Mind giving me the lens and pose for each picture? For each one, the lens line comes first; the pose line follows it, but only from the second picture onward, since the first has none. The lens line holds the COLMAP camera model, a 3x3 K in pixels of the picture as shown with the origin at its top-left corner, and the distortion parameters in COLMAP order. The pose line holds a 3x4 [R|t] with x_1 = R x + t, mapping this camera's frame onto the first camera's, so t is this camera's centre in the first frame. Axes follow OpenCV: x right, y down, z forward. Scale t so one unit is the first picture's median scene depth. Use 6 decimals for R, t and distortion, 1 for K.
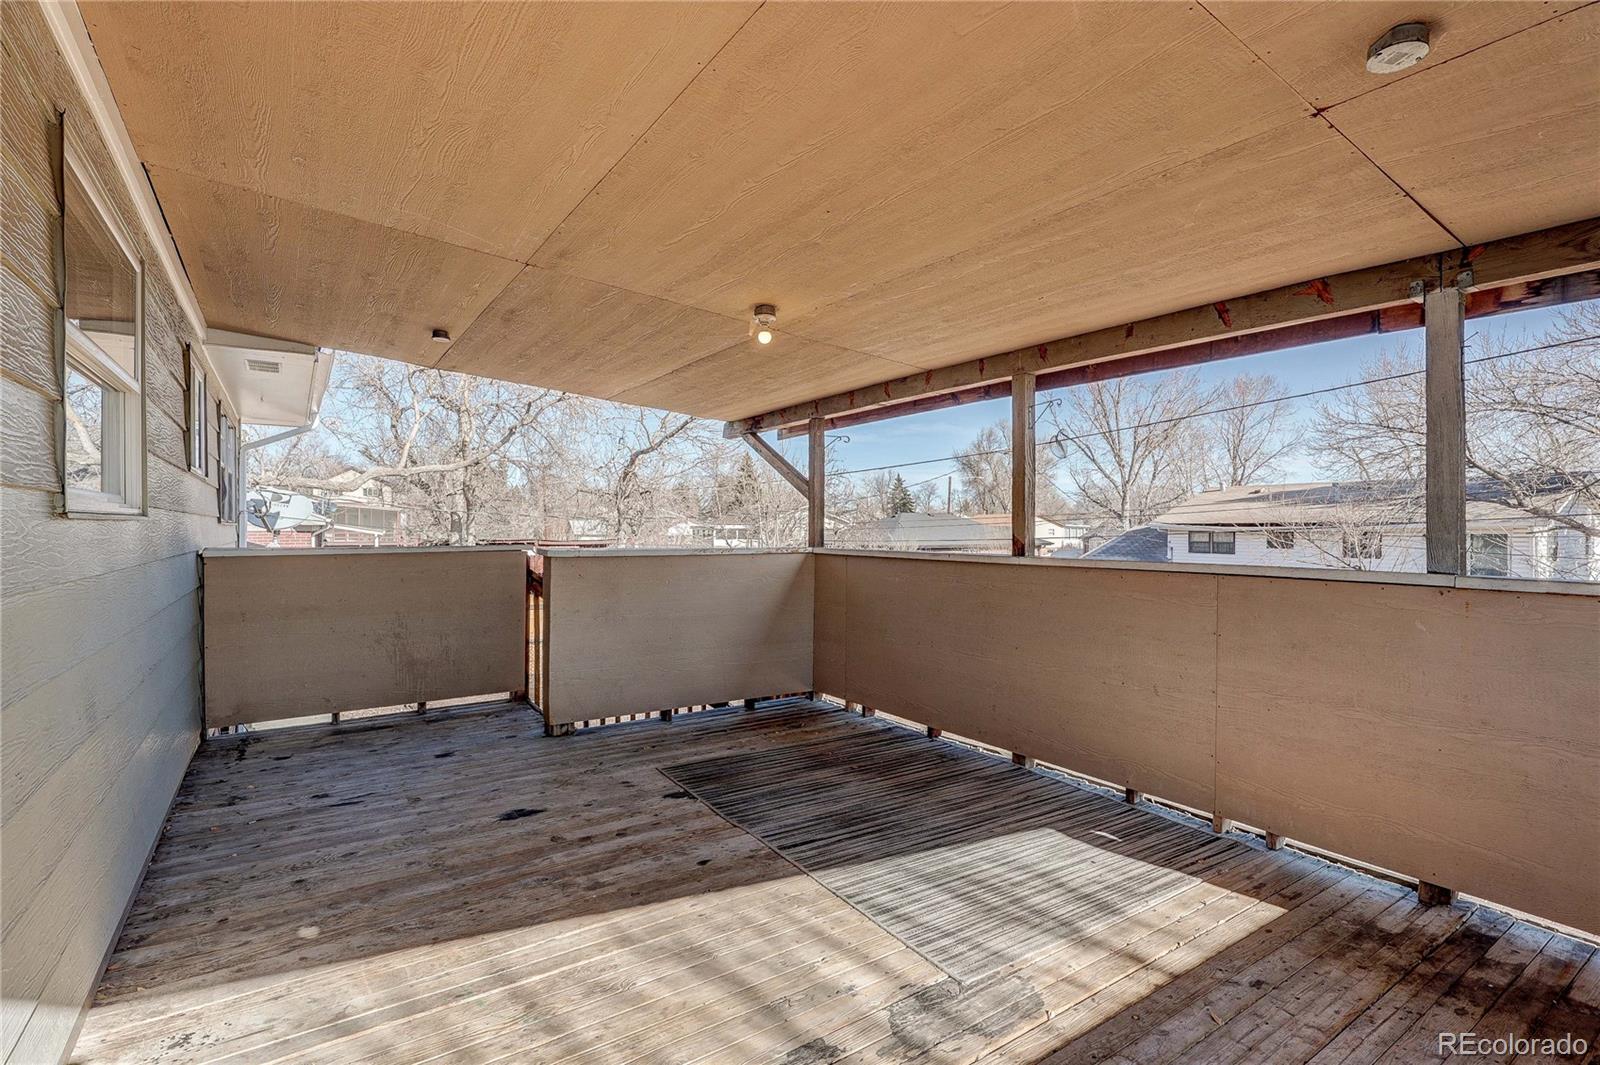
lens RADIAL K [[756.6, 0, 803.3], [0, 756.6, 530.6], [0, 0, 1]] dist [-0.010705, 0.004379]
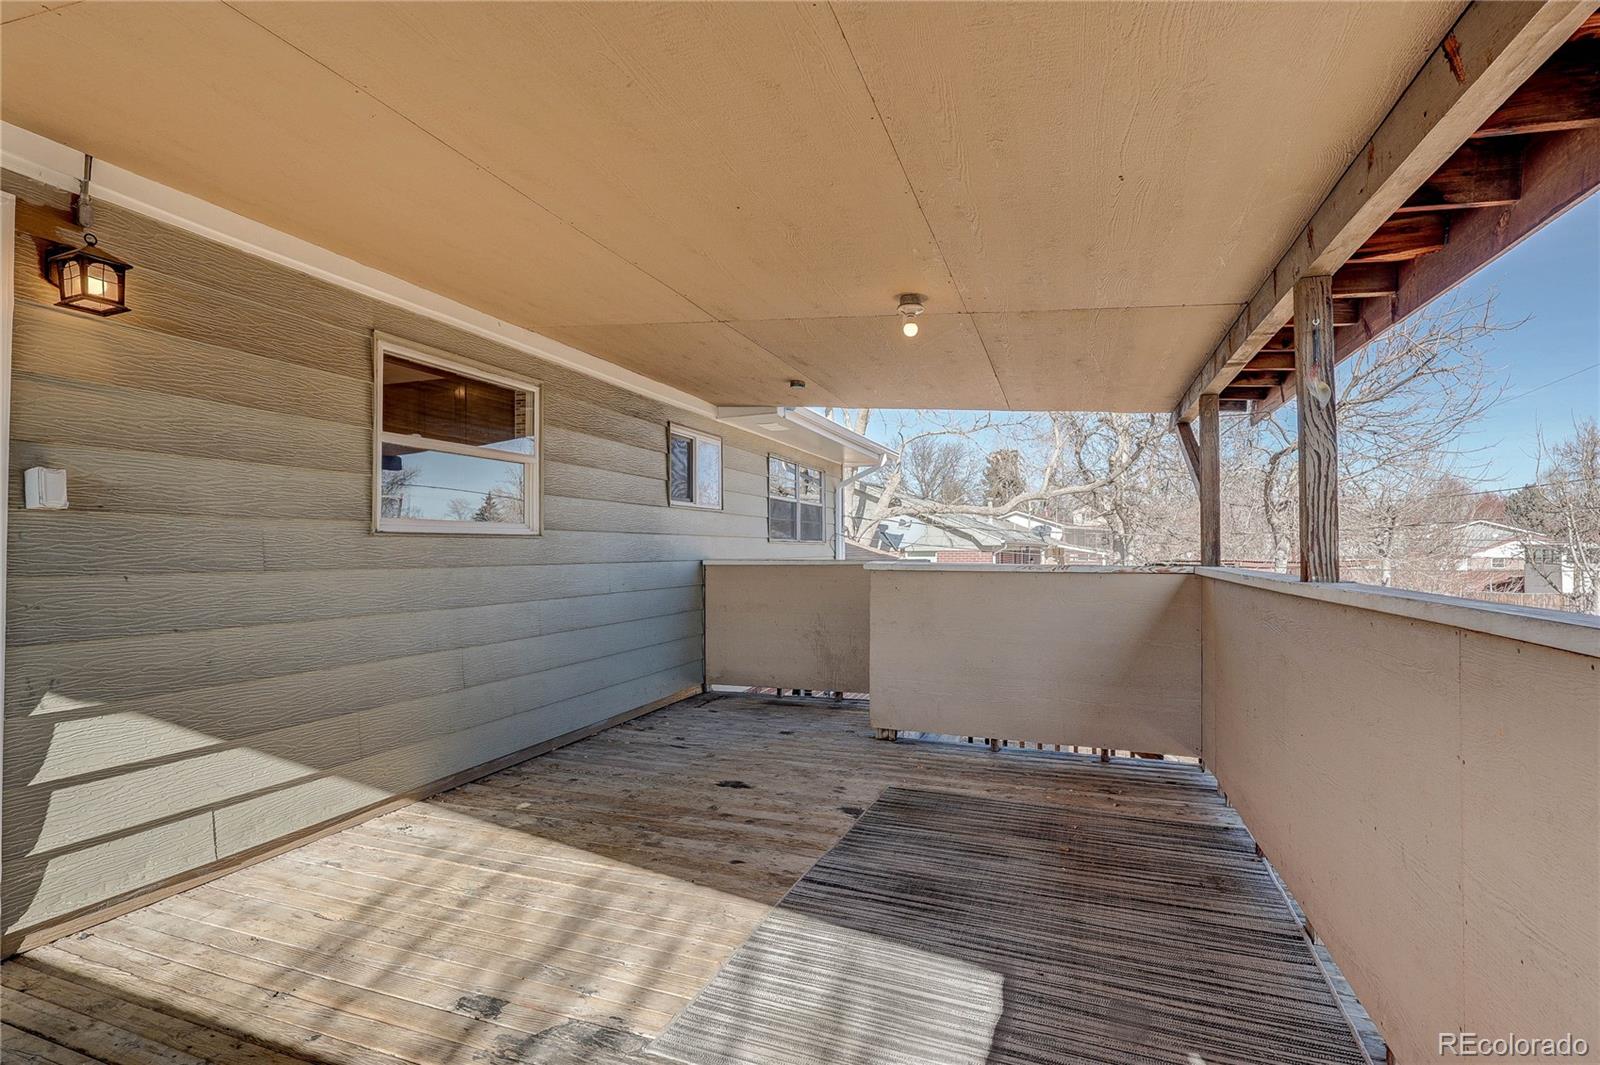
lens RADIAL K [[756.6, 0, 795.6], [0, 756.6, 529.9], [0, 0, 1]] dist [-0.010705, 0.004379]
pose [[0.580636, -0.022597, -0.813849, 0.626868], [-0.001521, 0.999583, -0.028840, 0.011907], [0.814162, 0.017984, 0.580360, 0.373920]]
